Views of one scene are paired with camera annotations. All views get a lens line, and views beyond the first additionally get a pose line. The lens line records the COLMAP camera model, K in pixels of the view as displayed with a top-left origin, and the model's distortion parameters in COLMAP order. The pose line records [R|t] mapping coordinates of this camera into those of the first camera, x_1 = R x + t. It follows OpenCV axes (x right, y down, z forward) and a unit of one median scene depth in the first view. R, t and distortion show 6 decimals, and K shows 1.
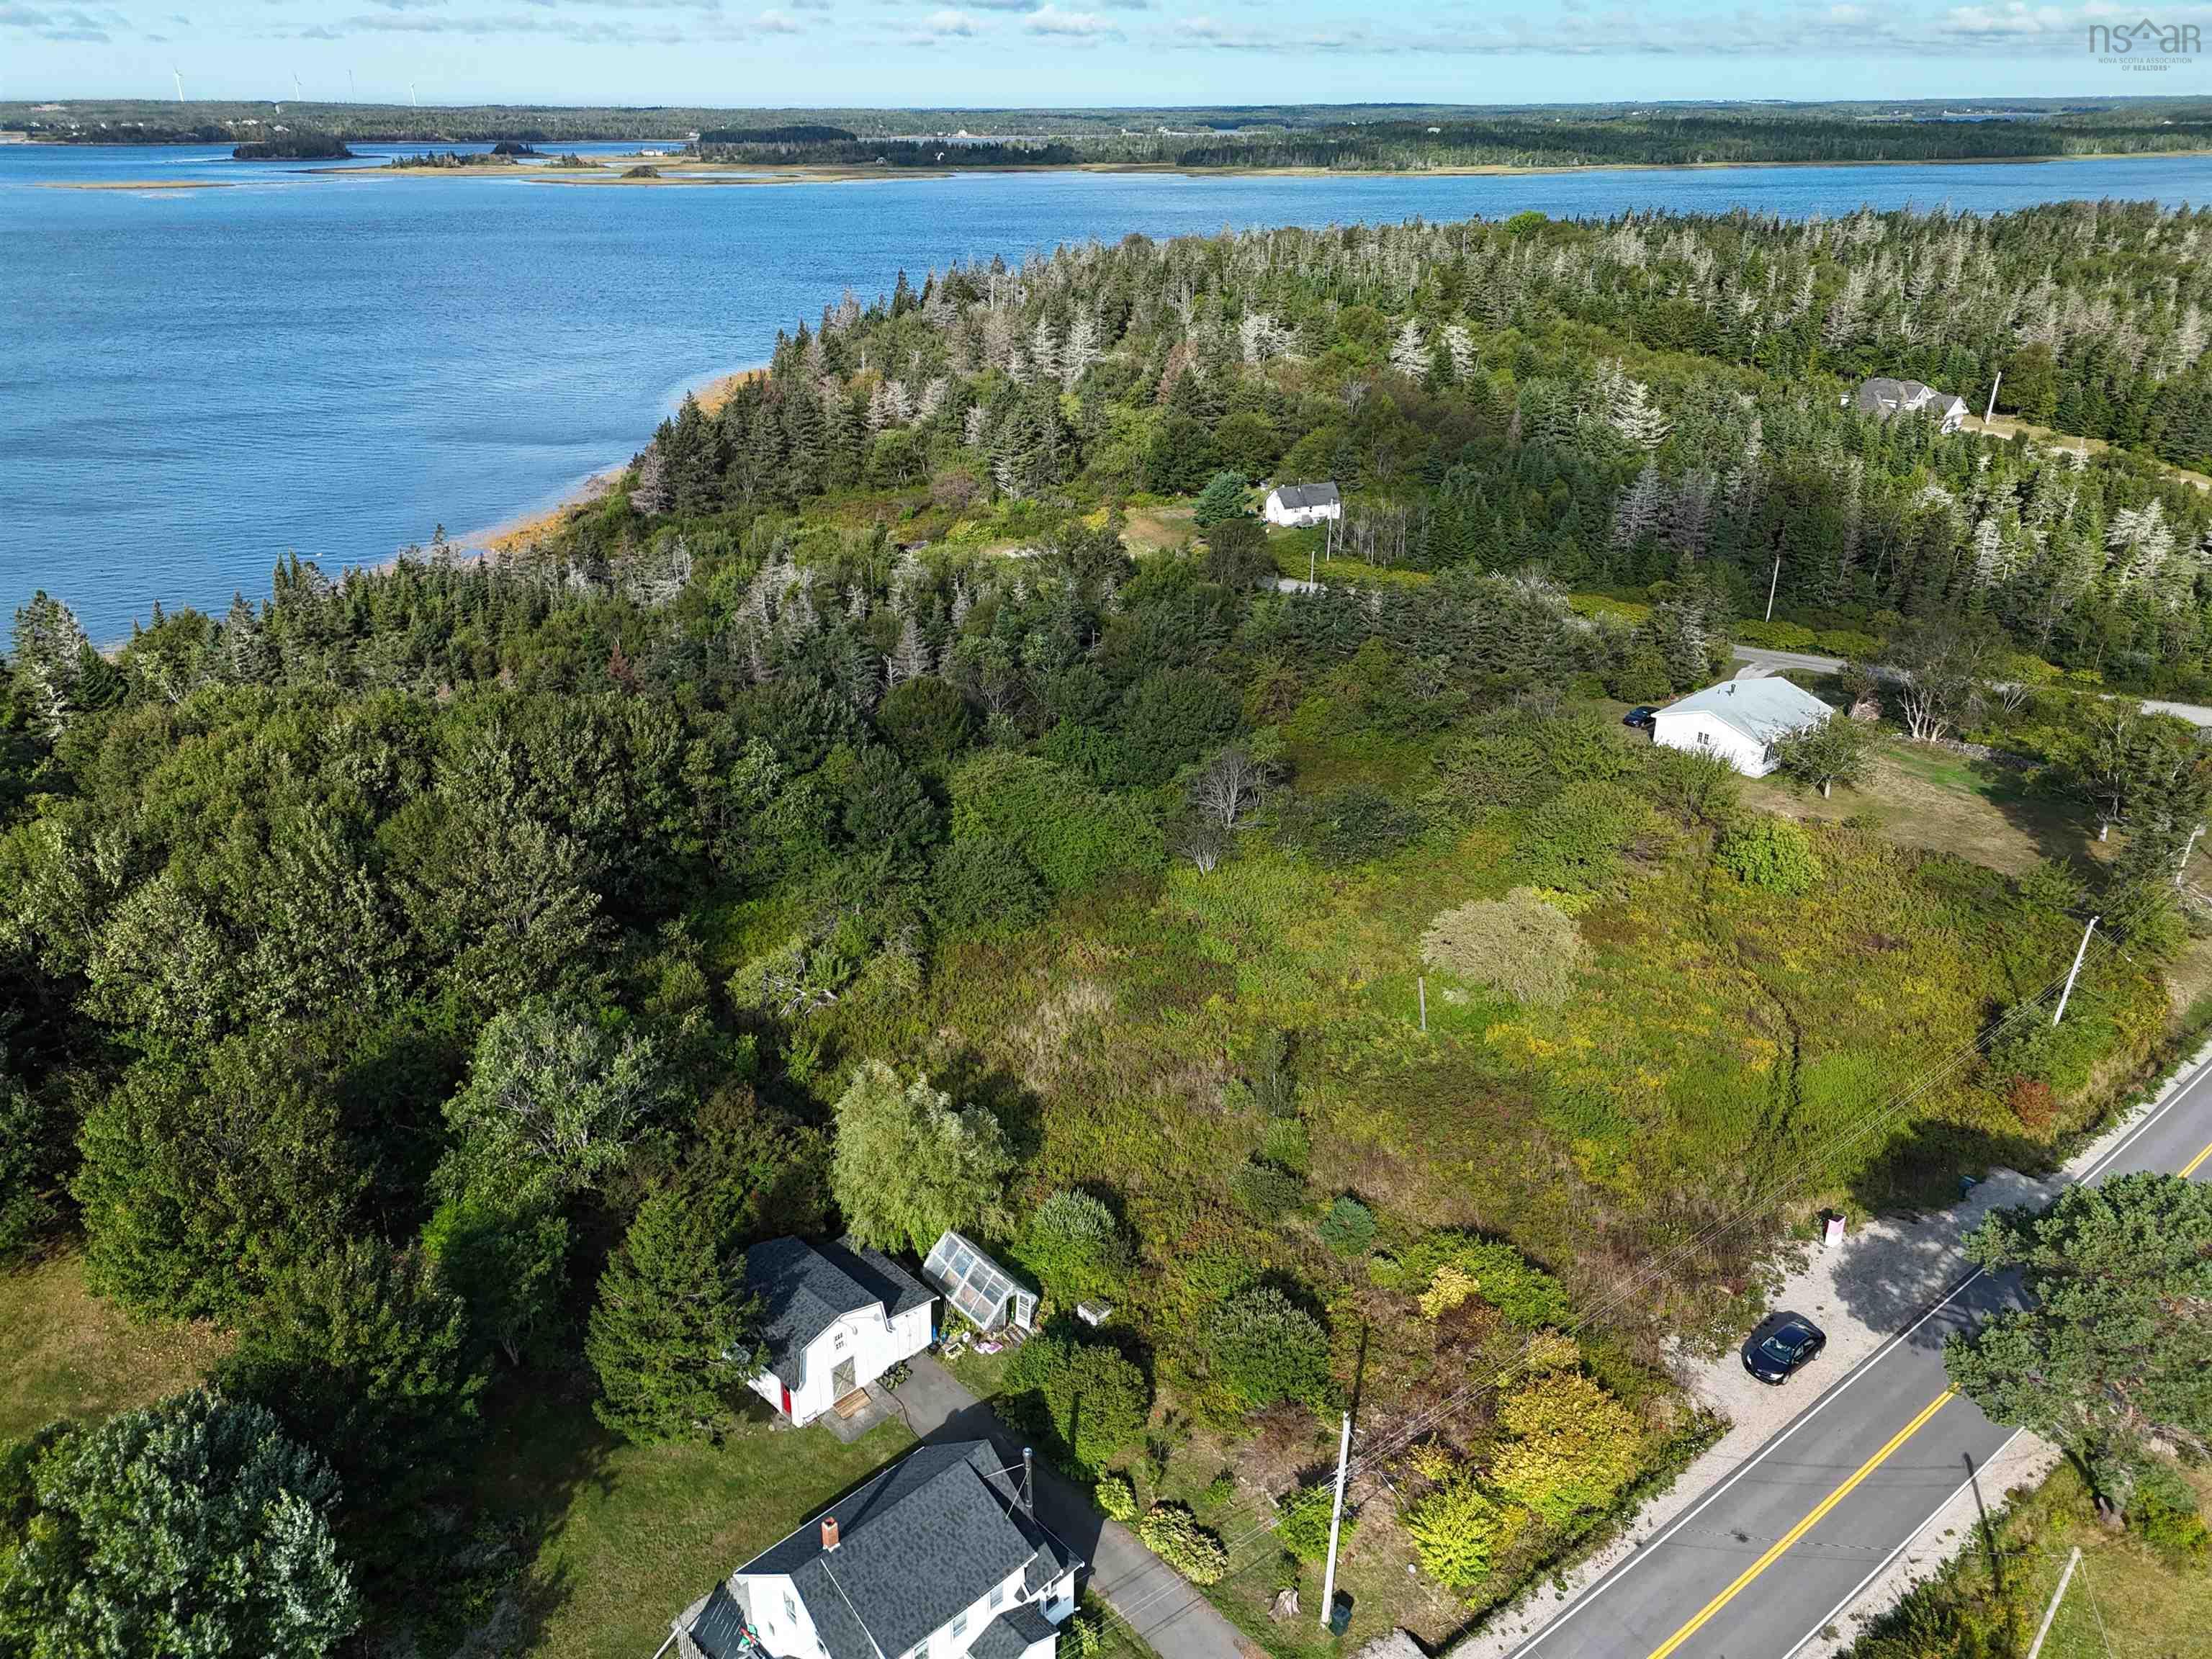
lens RADIAL K [[1611.8, 0, 1106.0], [0, 1611.8, 829.5], [0, 0, 1]] dist [0.086699, -0.077940]
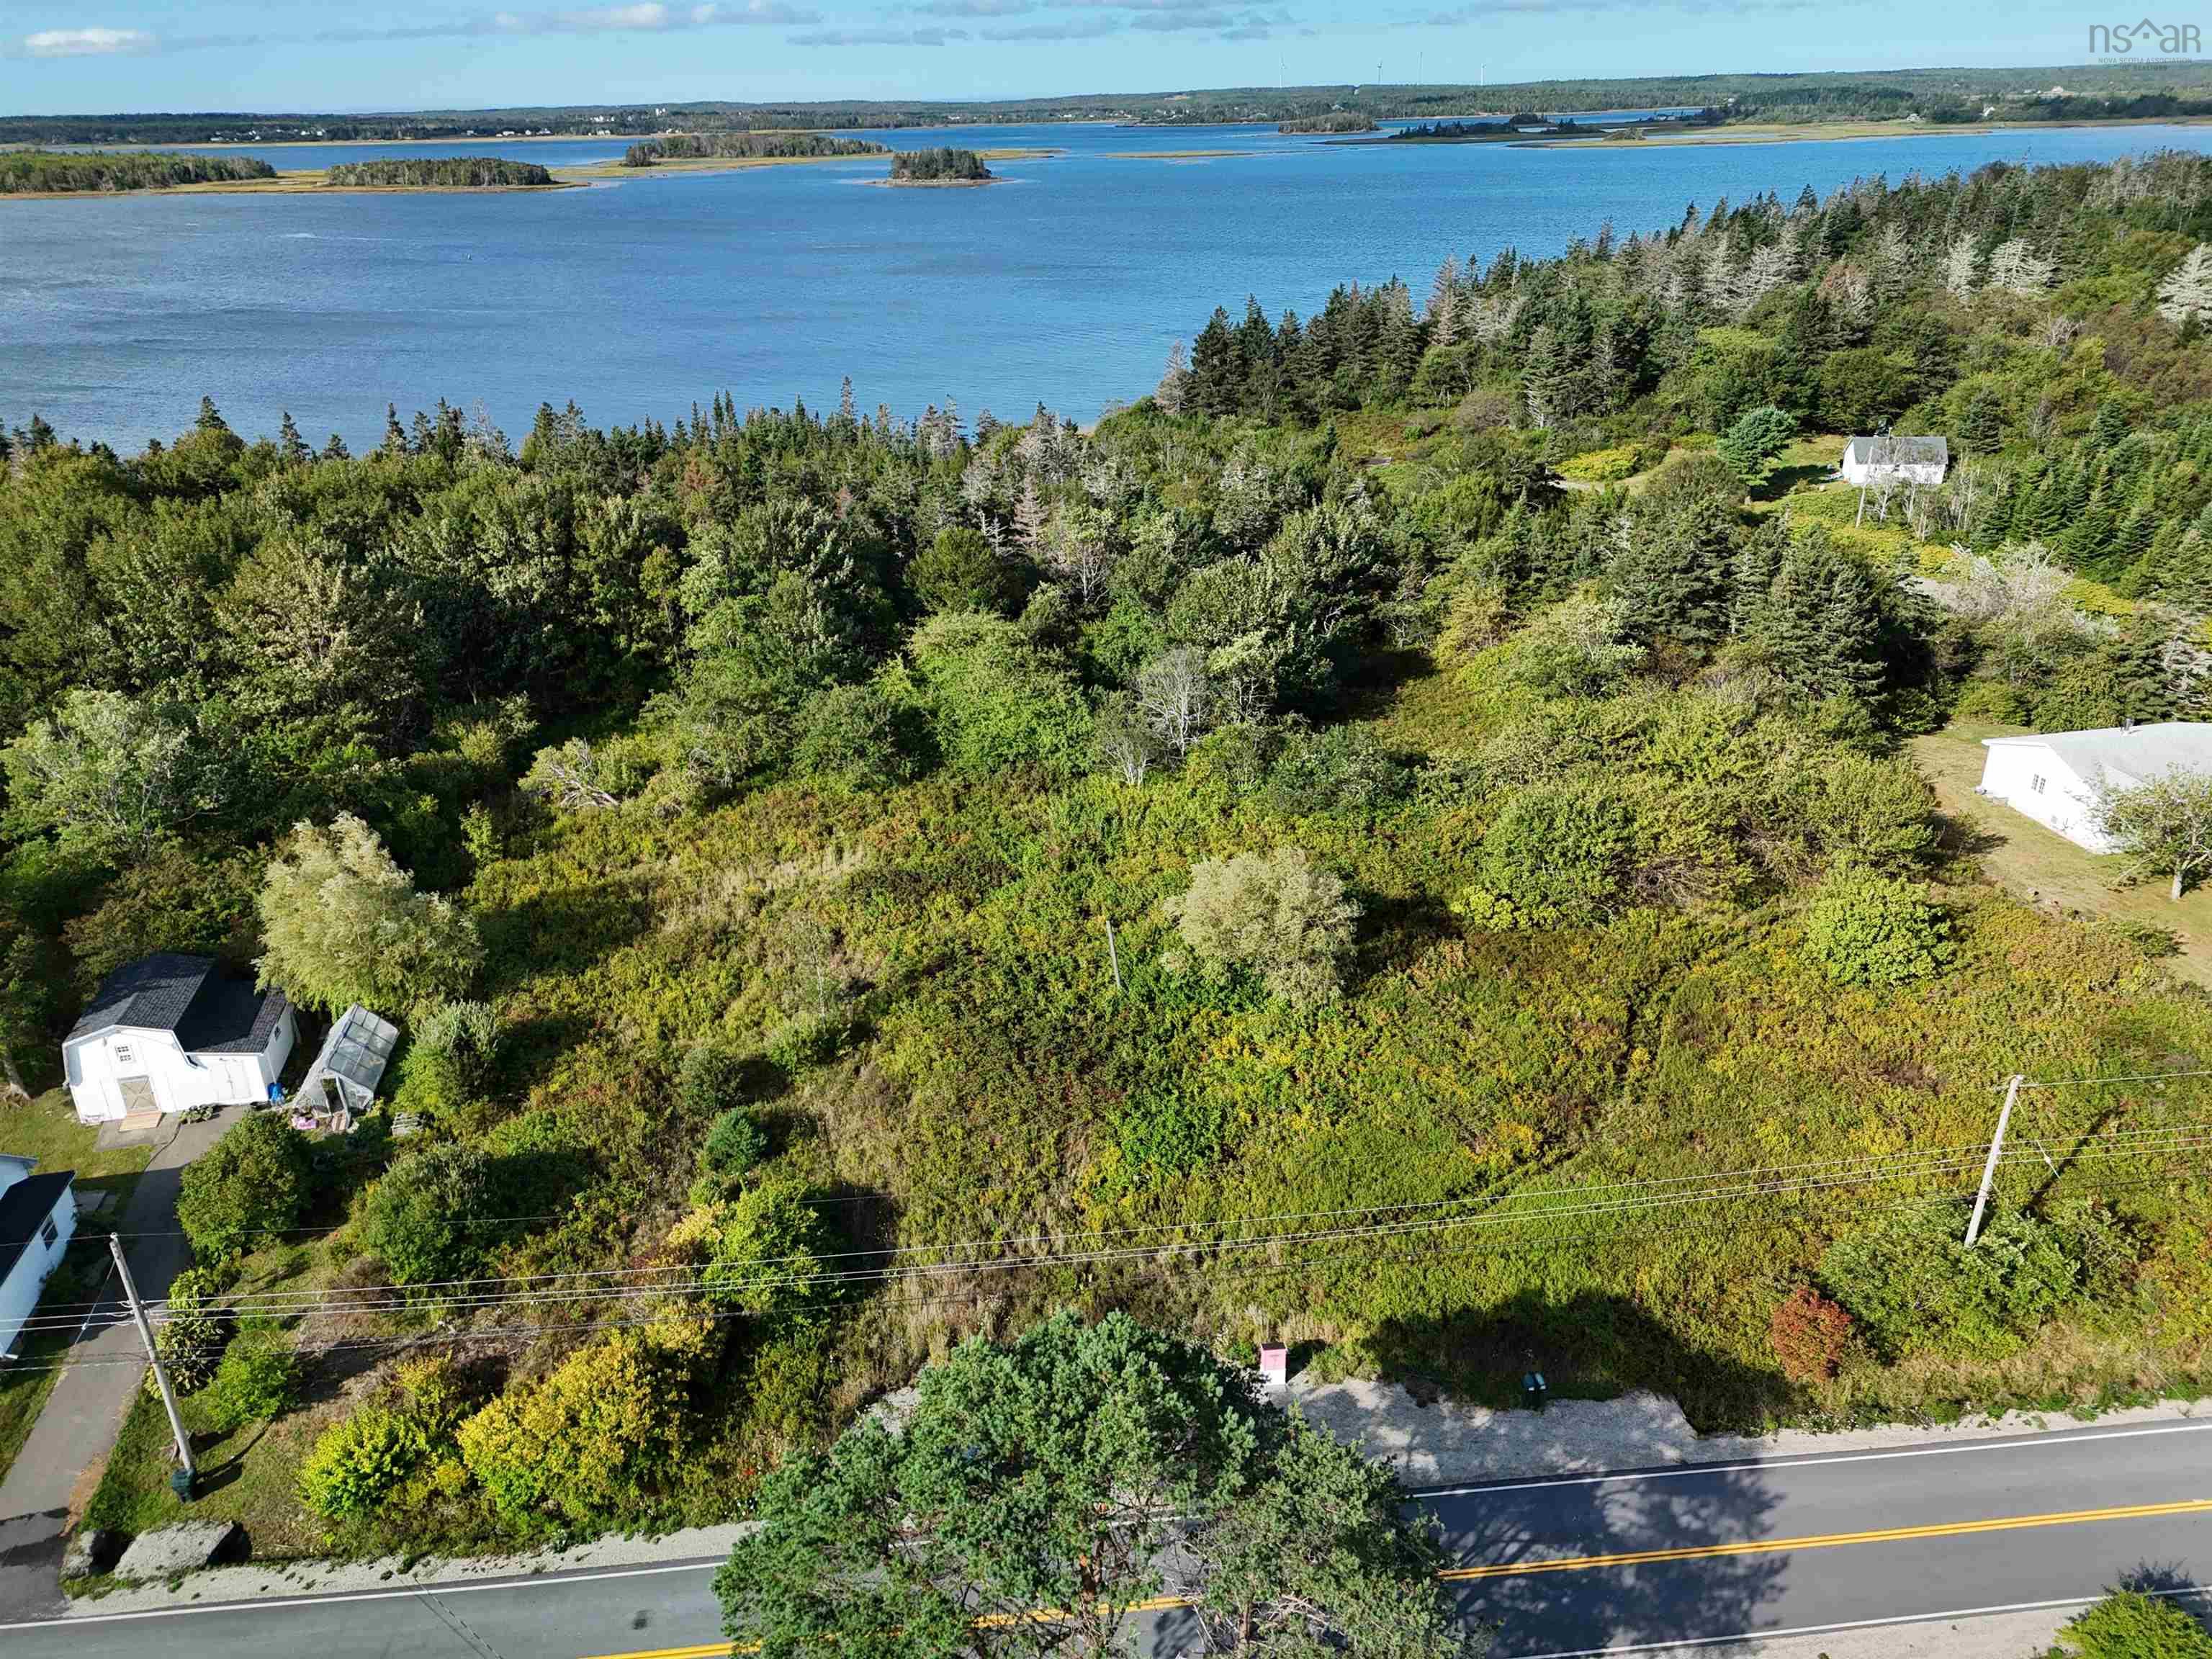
lens RADIAL K [[1611.8, 0, 1106.0], [0, 1611.8, 829.5], [0, 0, 1]] dist [0.086699, -0.077940]
pose [[0.839708, 0.208827, -0.501280, 0.589909], [-0.201551, 0.977017, 0.069390, -0.008986], [0.504250, 0.042767, 0.862498, 0.309327]]
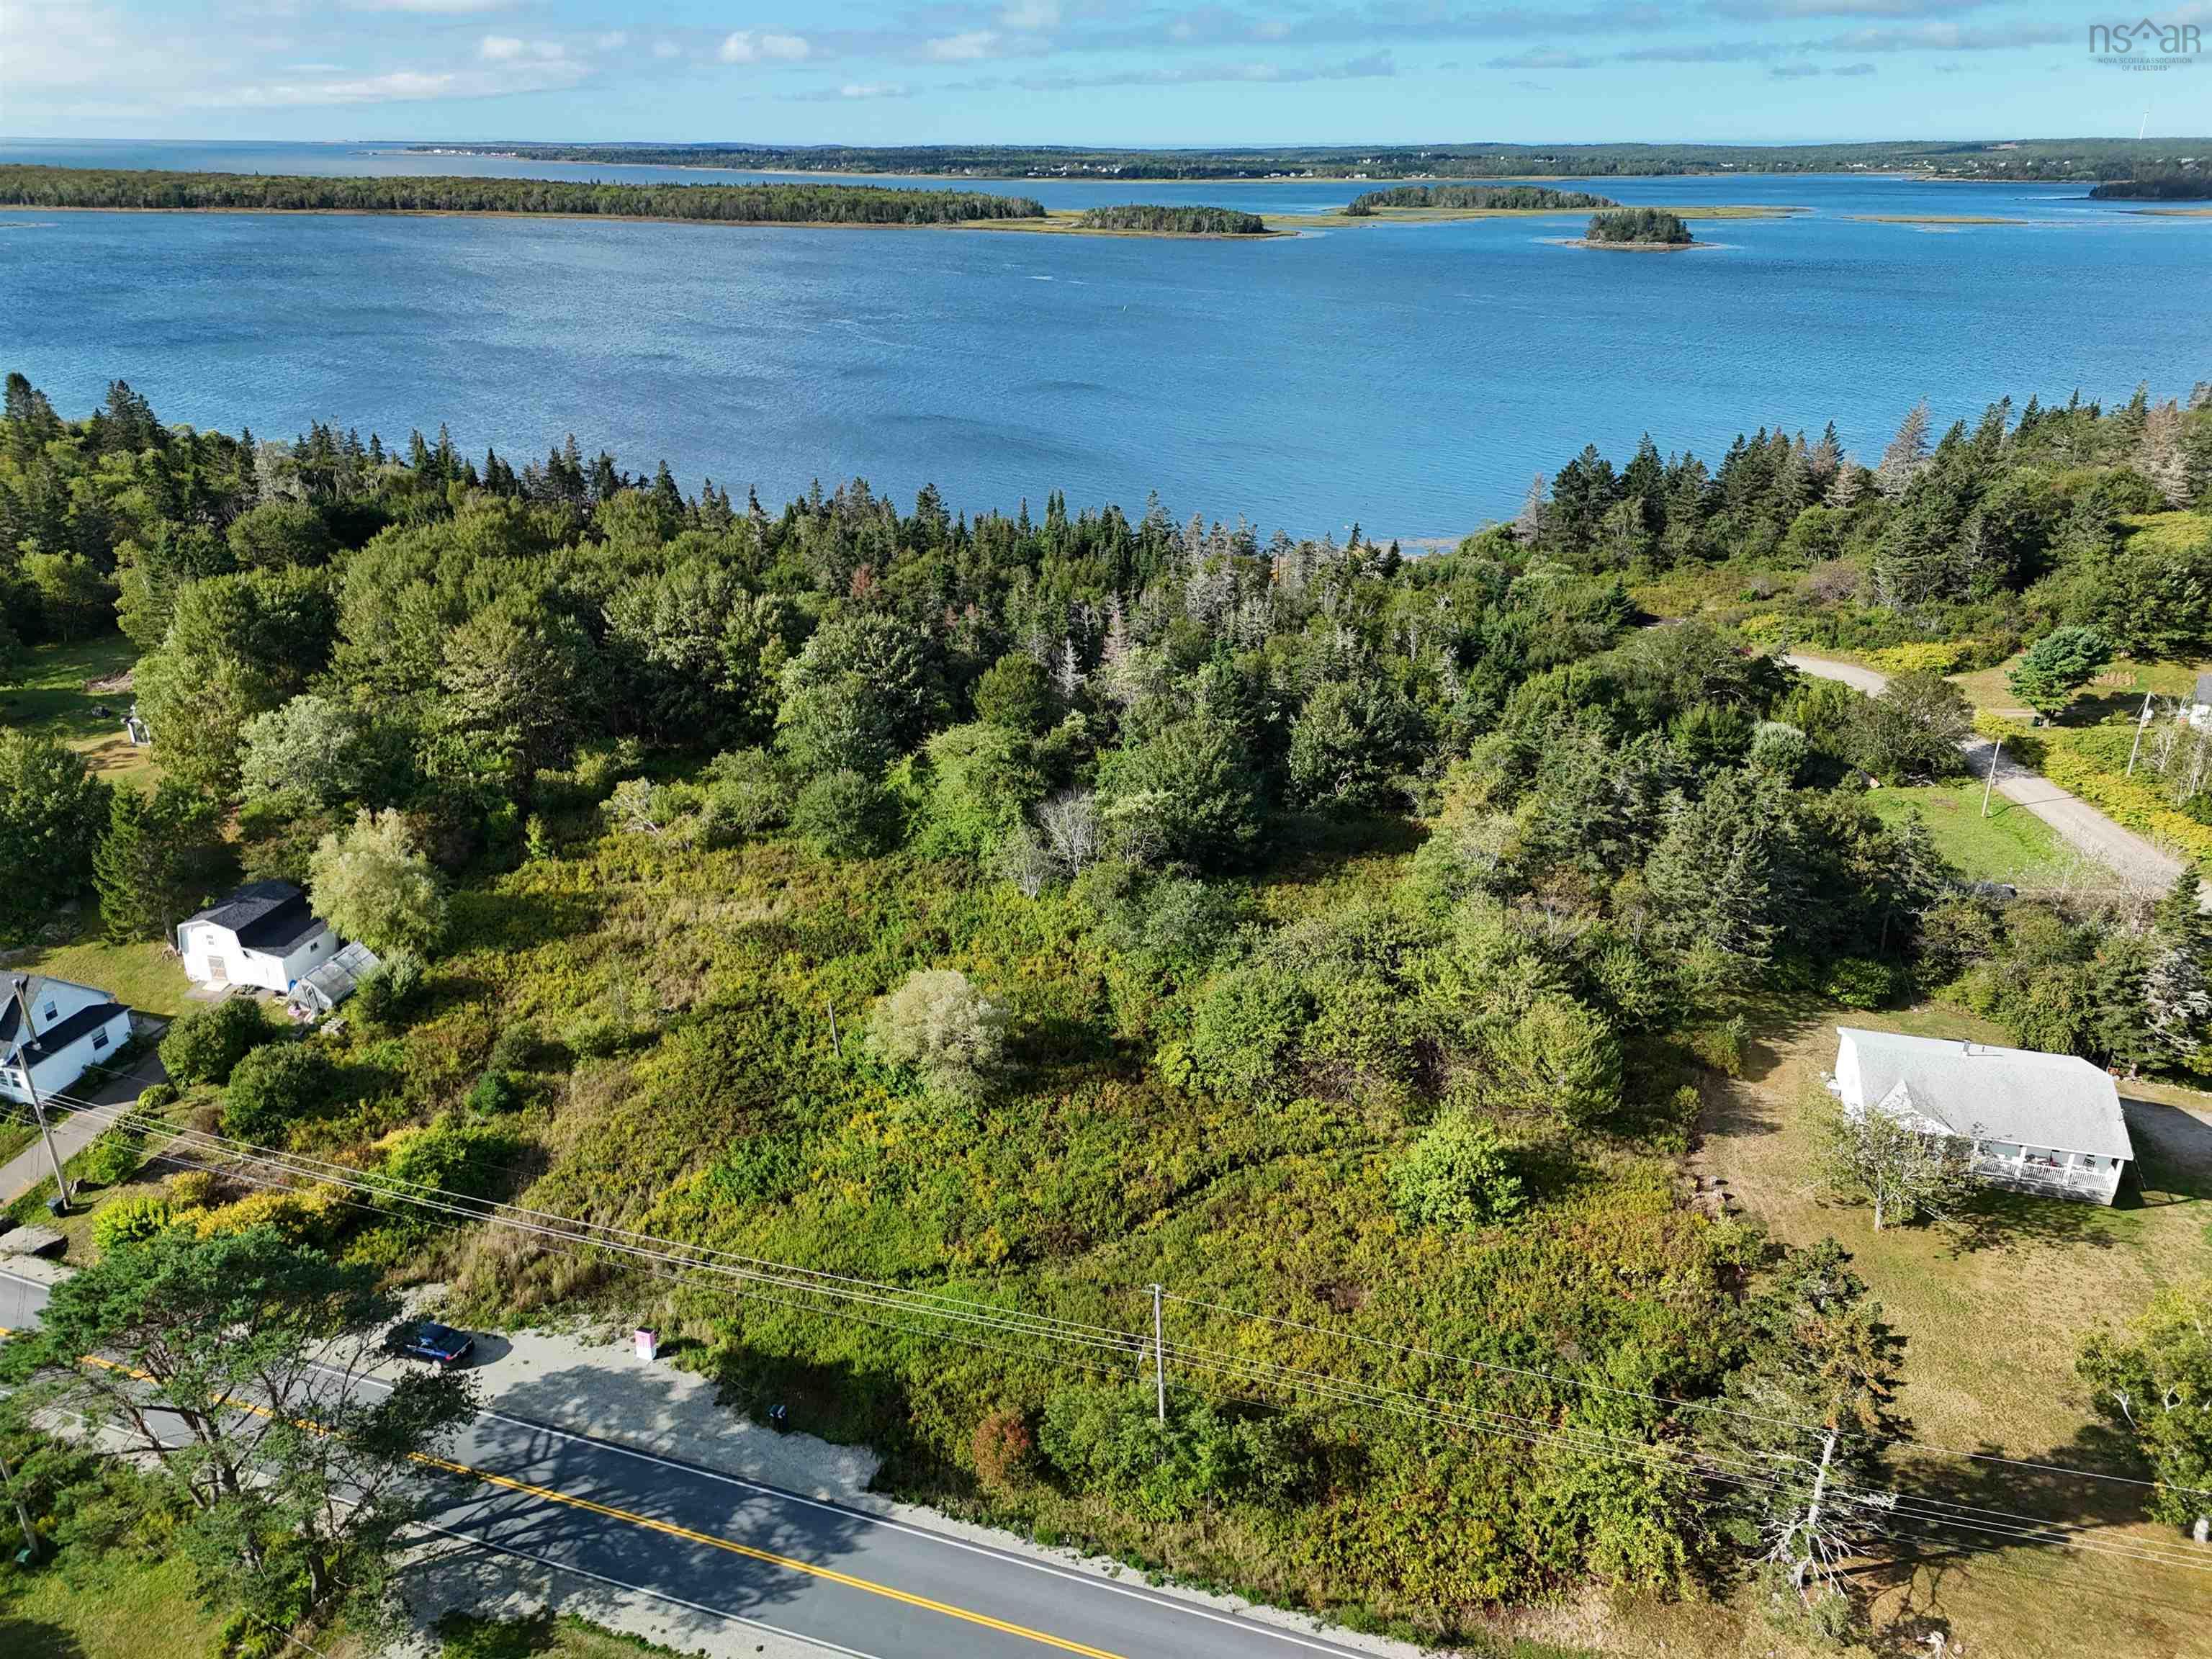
lens RADIAL K [[1611.8, 0, 1106.0], [0, 1611.8, 829.5], [0, 0, 1]] dist [0.086699, -0.077940]
pose [[0.535299, 0.332965, -0.776266, 1.051515], [-0.346132, 0.924788, 0.157985, -0.232159], [0.770485, 0.184121, 0.610288, 0.499331]]
